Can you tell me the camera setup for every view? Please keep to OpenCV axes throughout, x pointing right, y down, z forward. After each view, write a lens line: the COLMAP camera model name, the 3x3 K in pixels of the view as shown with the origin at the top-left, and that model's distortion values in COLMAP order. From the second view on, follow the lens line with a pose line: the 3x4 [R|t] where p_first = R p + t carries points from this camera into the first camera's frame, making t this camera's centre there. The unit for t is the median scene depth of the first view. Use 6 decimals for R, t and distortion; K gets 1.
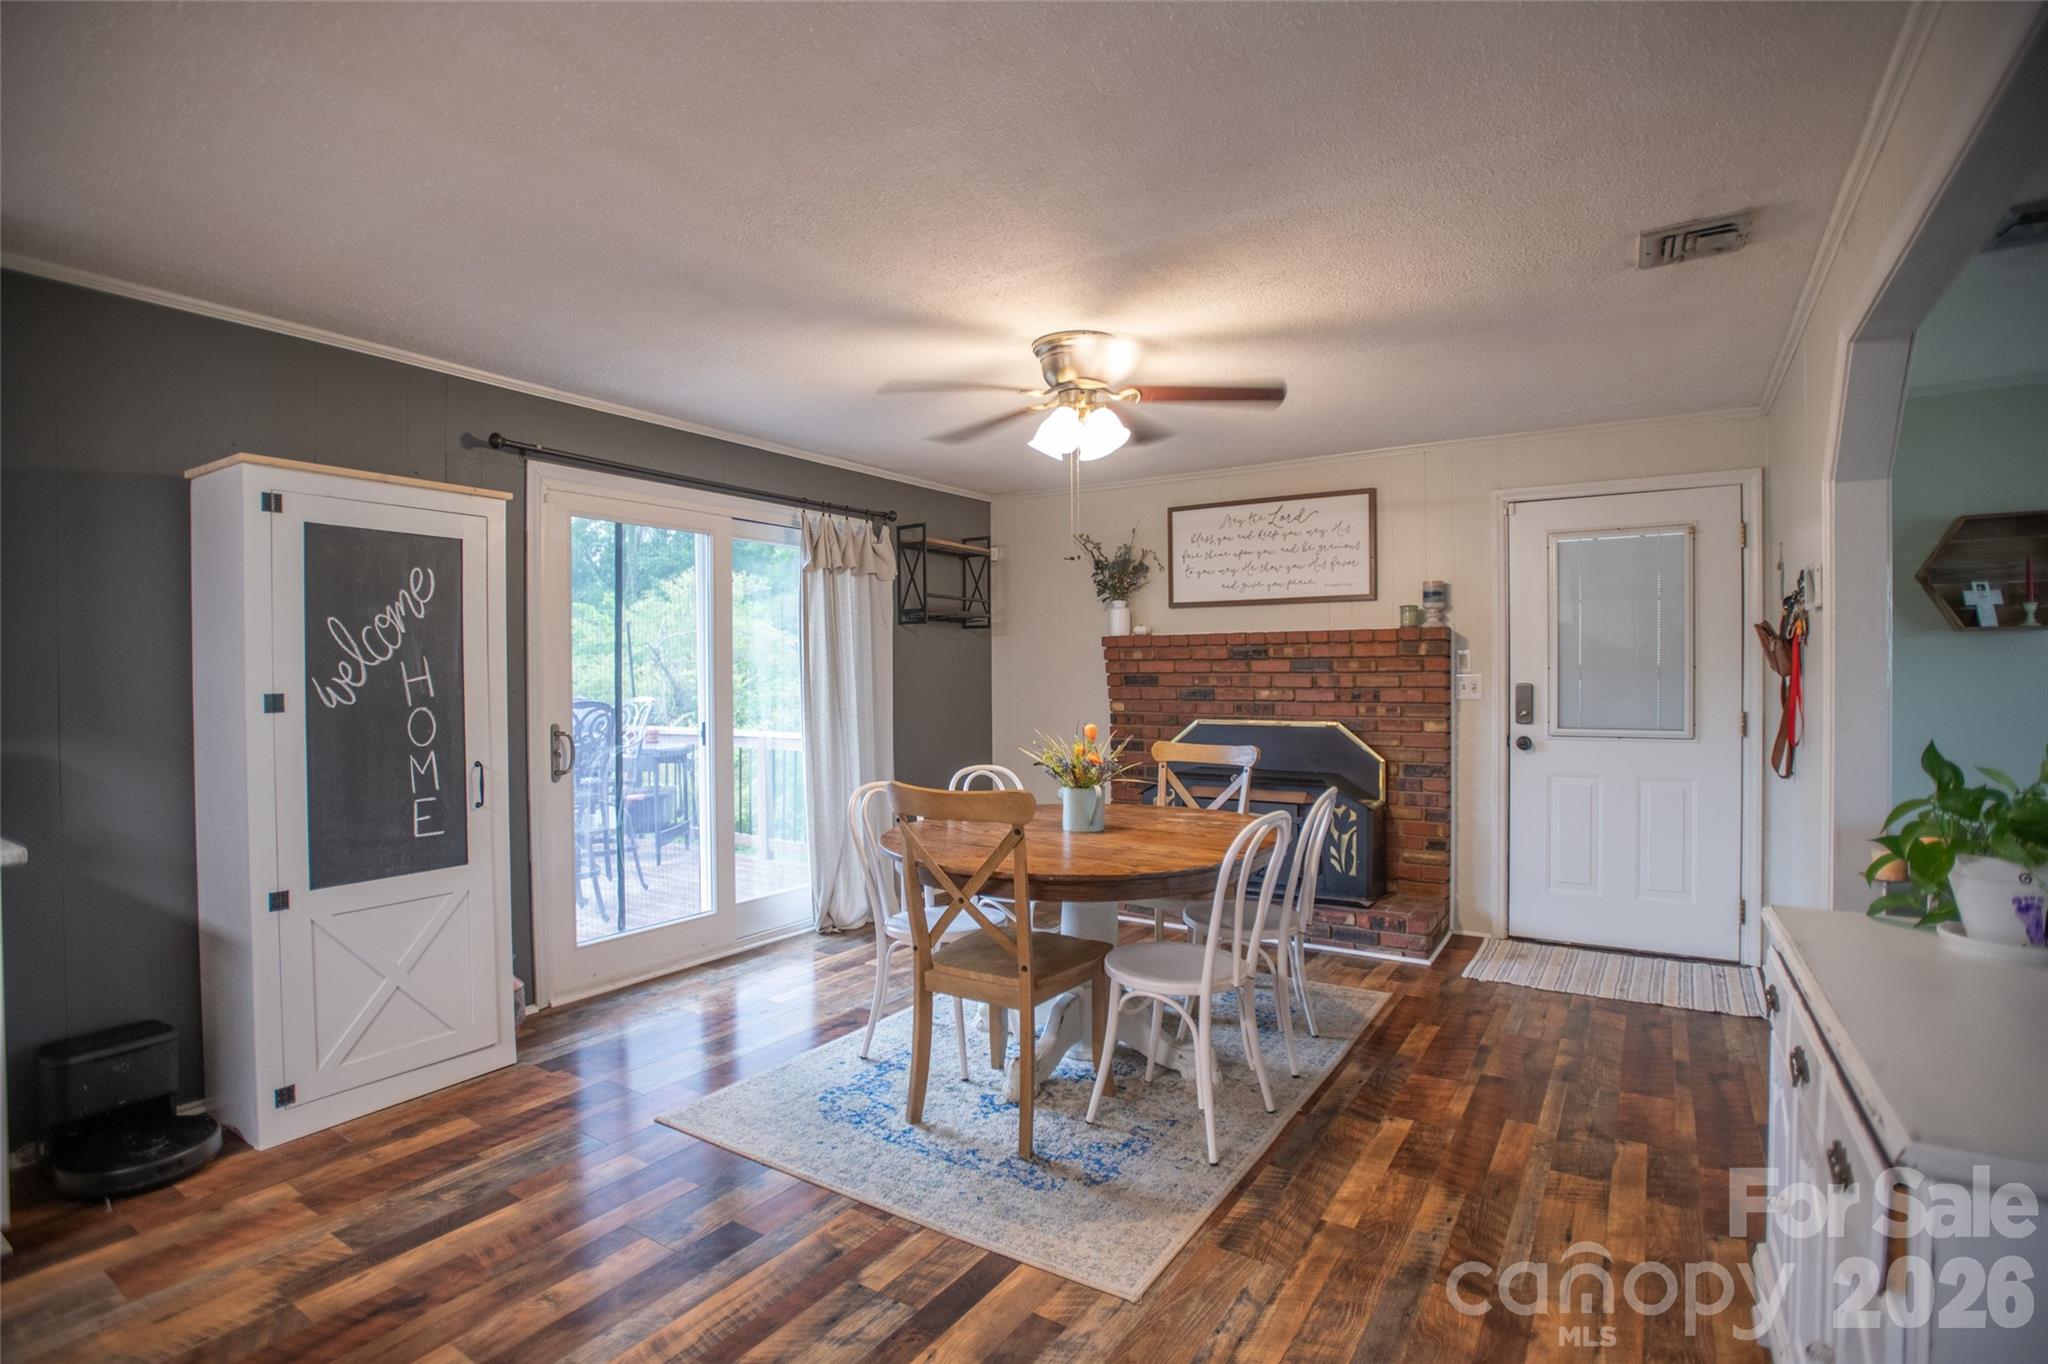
lens RADIAL K [[985.5, 0, 1024.2], [0, 985.5, 683.7], [0, 0, 1]] dist [-0.061888, 0.021249]
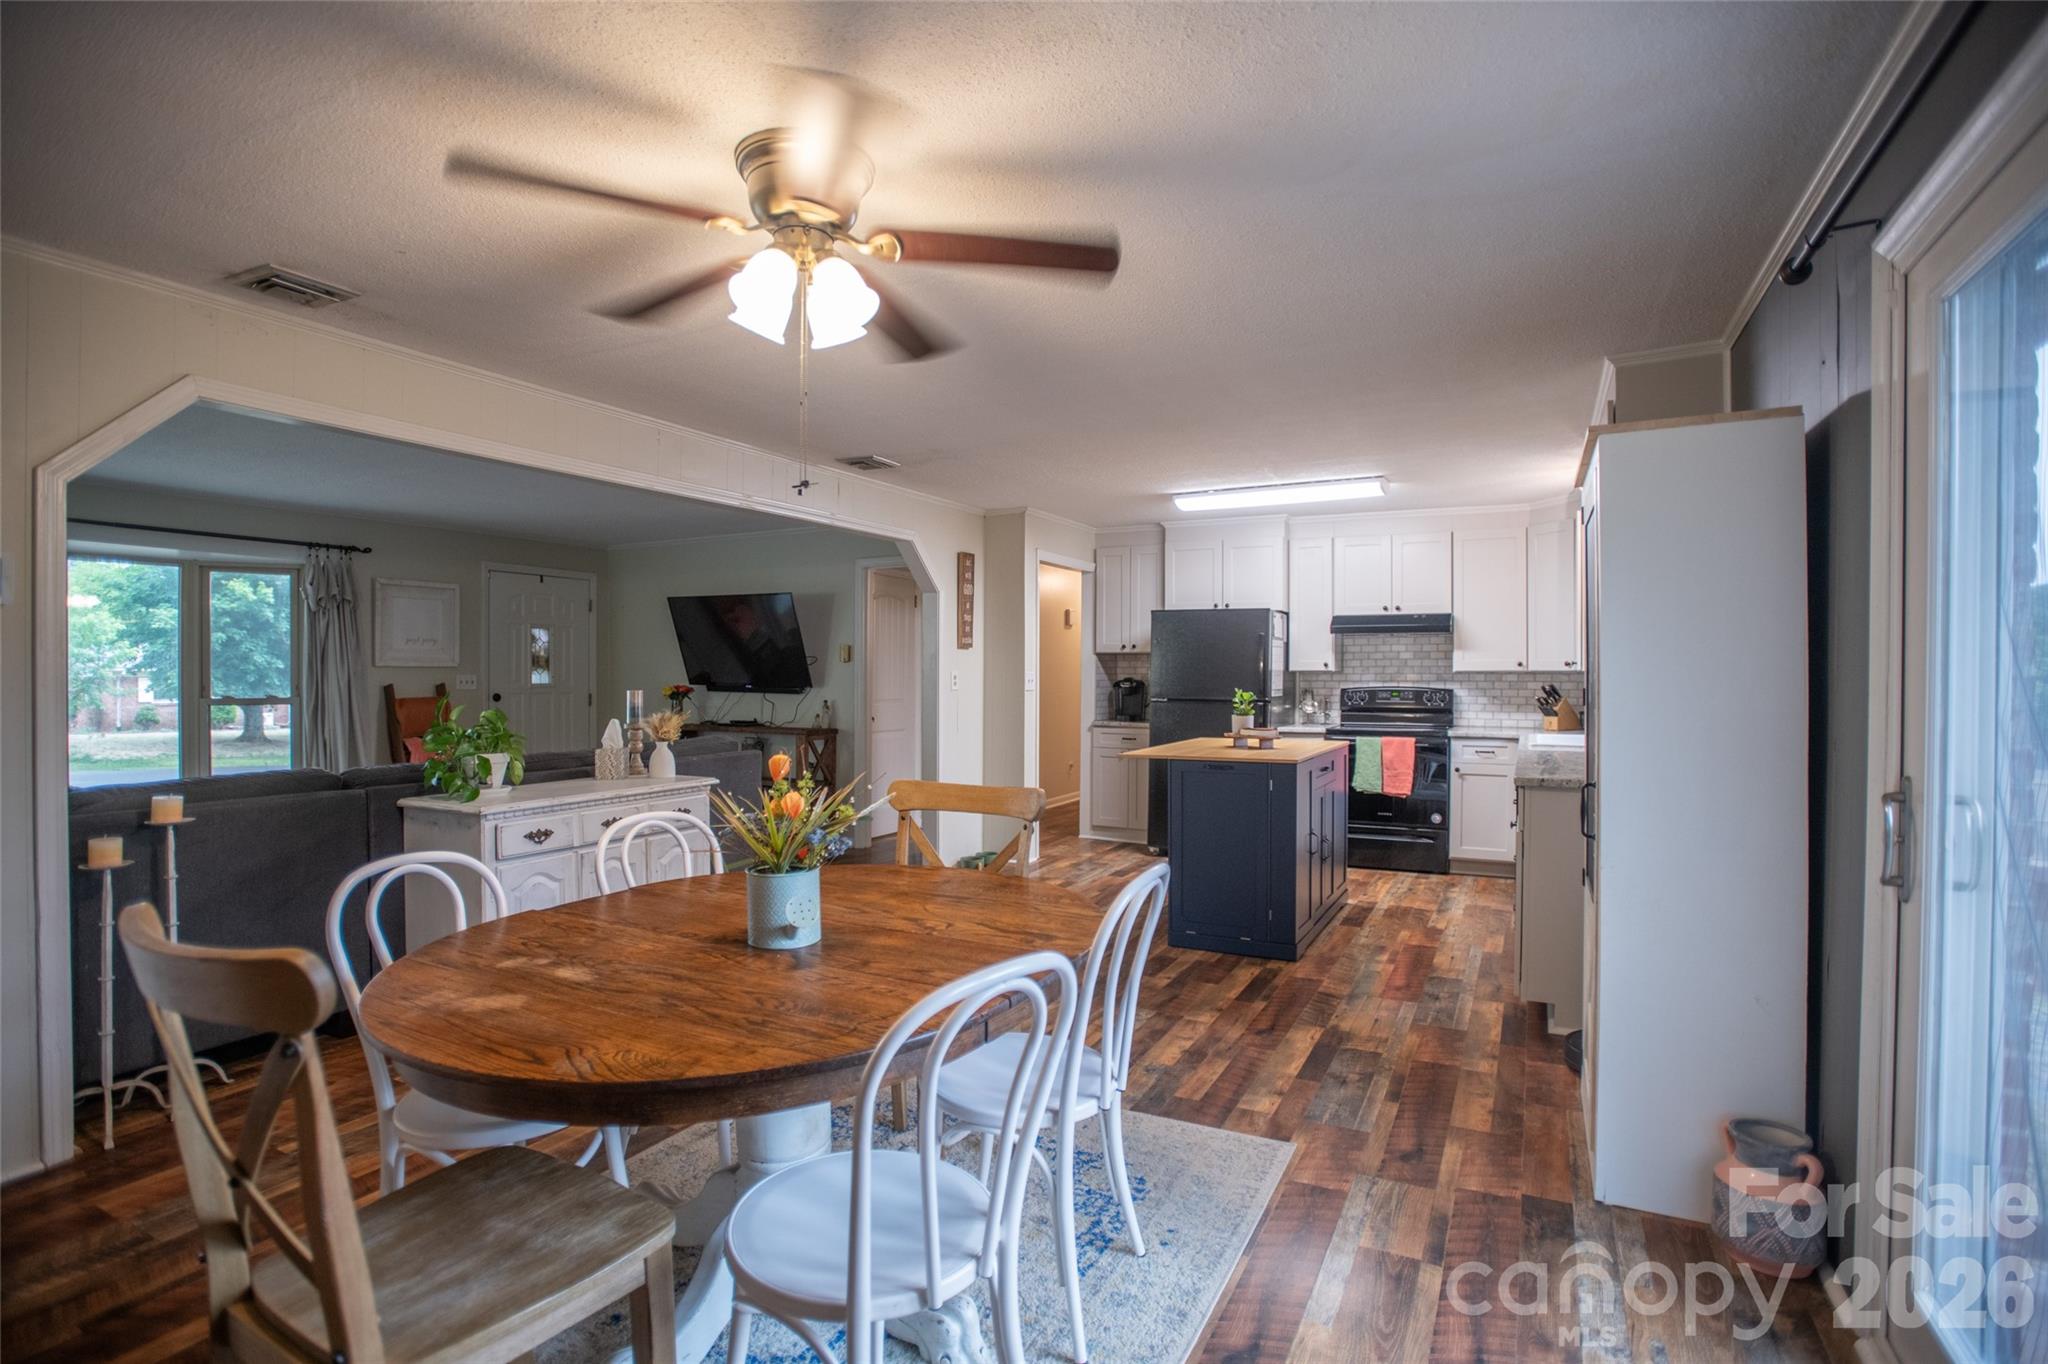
lens RADIAL K [[985.5, 0, 1024.2], [0, 985.5, 681.9], [0, 0, 1]] dist [-0.061888, 0.021249]
pose [[-0.995459, 0.005658, -0.095027, -0.020094], [0.003962, 0.999830, 0.018018, -0.012007], [0.095113, 0.017560, -0.995312, 1.216694]]
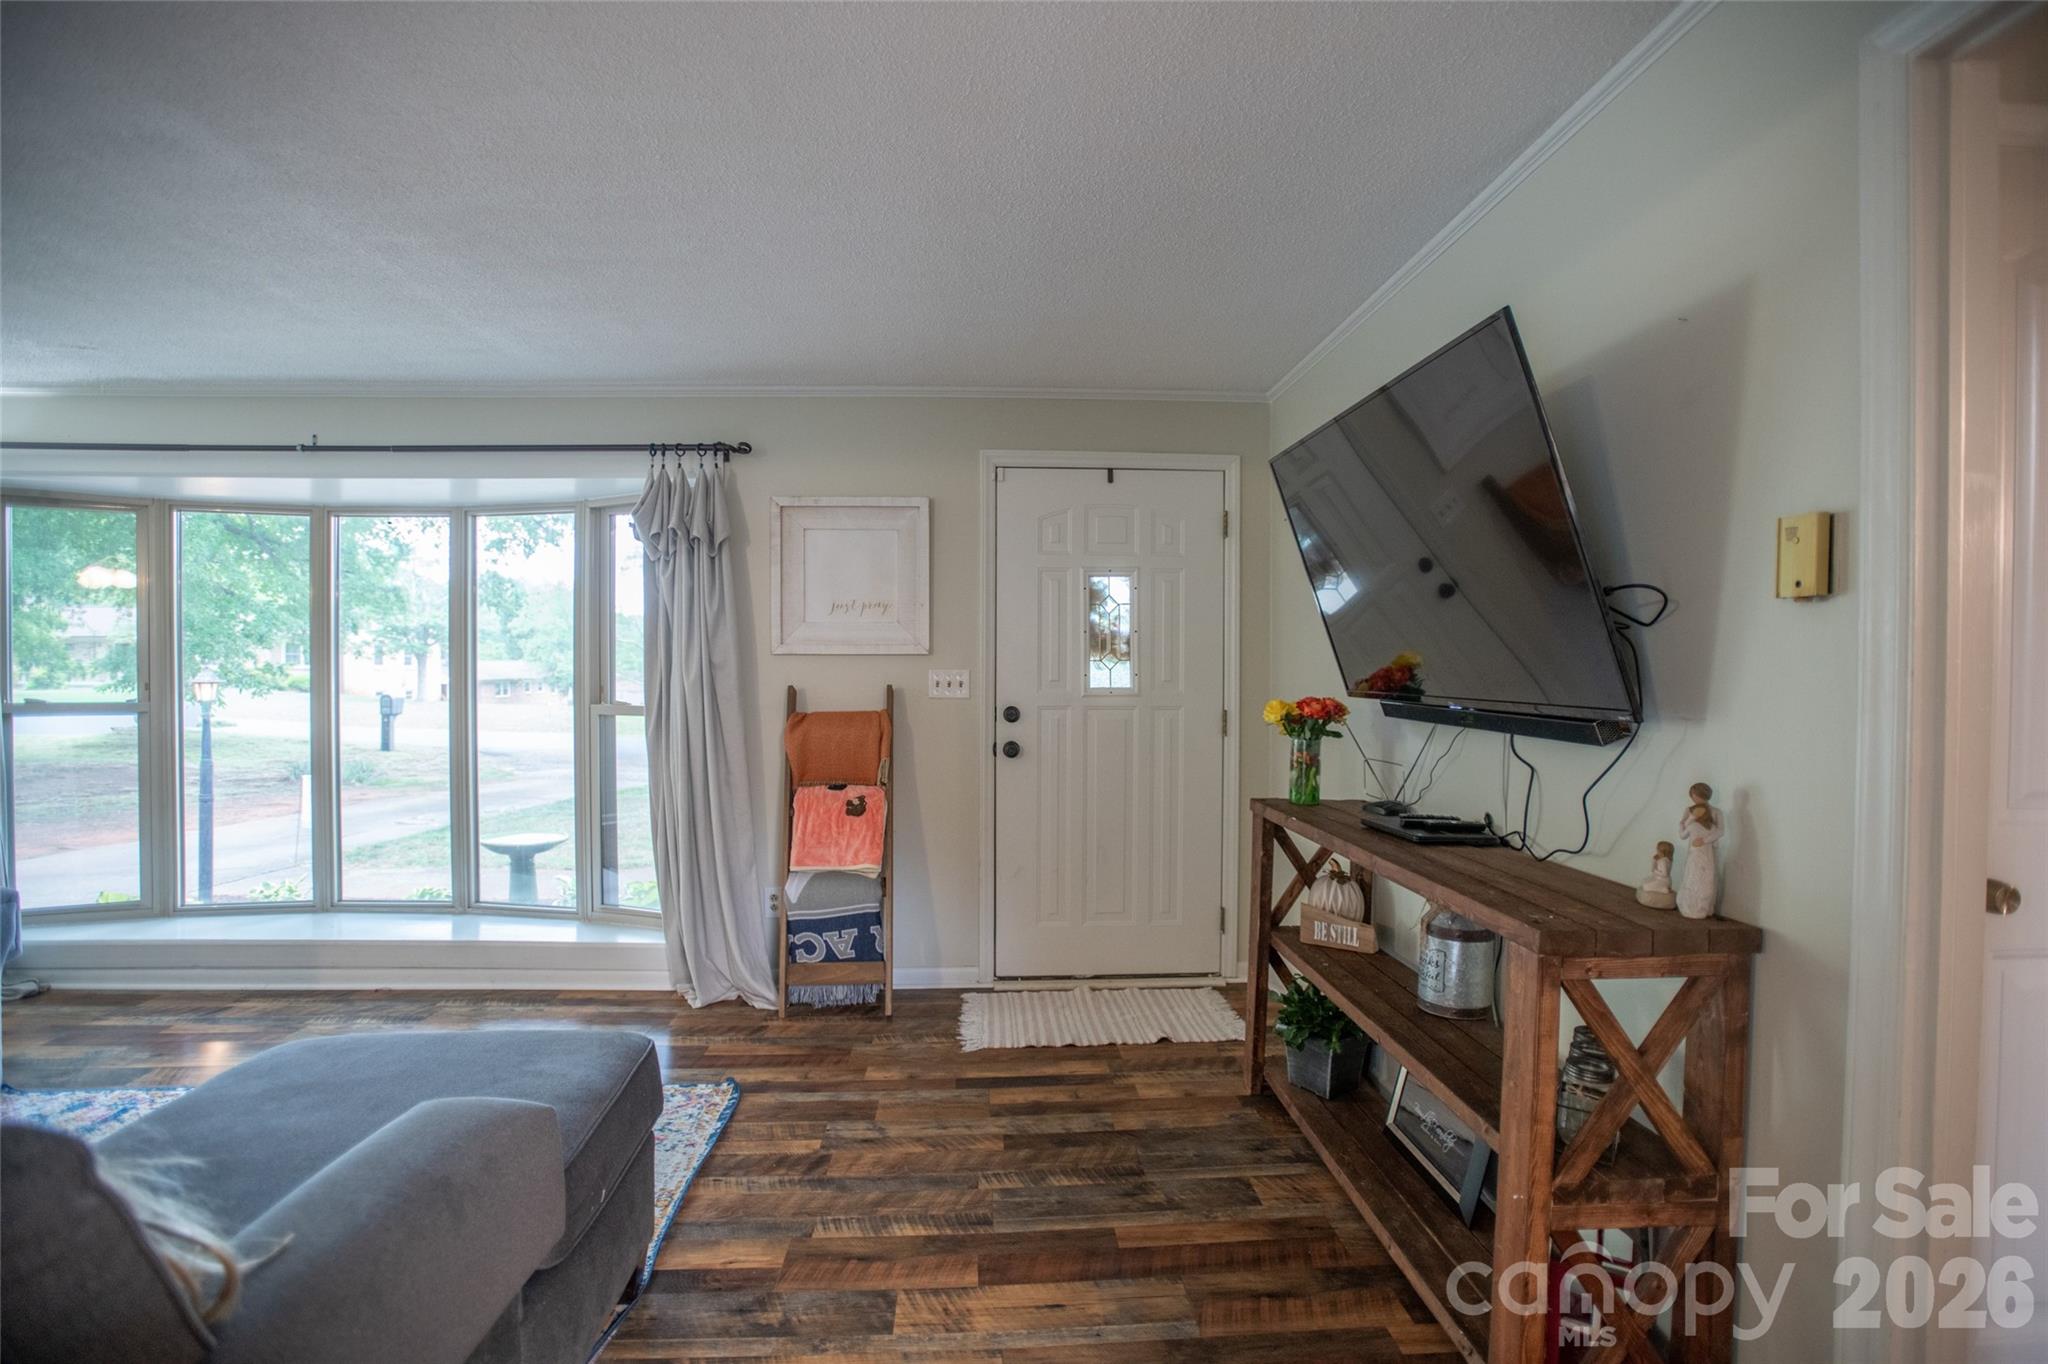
lens RADIAL K [[985.5, 0, 1024.4], [0, 985.5, 677.1], [0, 0, 1]] dist [-0.061888, 0.021249]
pose [[-0.584342, 0.000519, 0.811508, 0.016717], [0.010082, 0.999927, 0.006620, 0.003846], [-0.811445, 0.012050, -0.584304, -0.077058]]
